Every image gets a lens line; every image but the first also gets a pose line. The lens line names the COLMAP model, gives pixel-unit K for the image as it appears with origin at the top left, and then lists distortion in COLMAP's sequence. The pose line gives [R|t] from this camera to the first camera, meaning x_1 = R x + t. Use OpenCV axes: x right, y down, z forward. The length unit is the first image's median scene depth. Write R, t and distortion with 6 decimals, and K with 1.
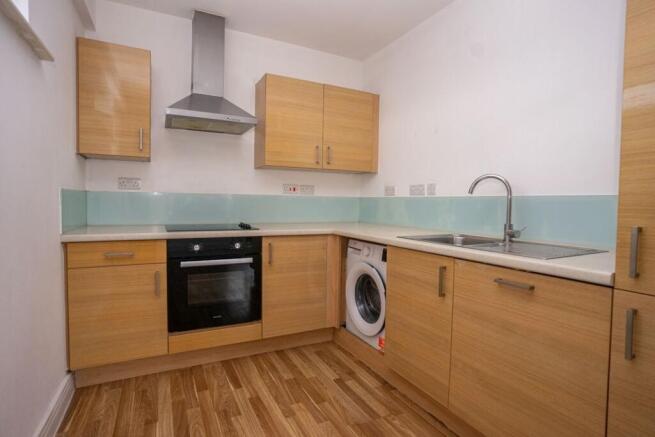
lens RADIAL K [[330.3, 0, 326.5], [0, 330.3, 216.1], [0, 0, 1]] dist [-0.069300, 0.038491]
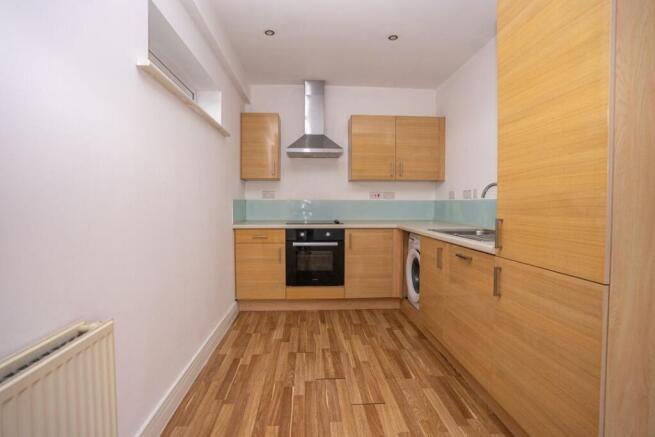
lens RADIAL K [[324.1, 0, 328.0], [0, 324.1, 215.5], [0, 0, 1]] dist [-0.070262, 0.029639]
pose [[0.916920, 0.001875, -0.399068, 0.341428], [-0.004788, 0.999969, -0.006303, 0.013167], [0.399043, 0.007690, 0.916900, -0.397065]]
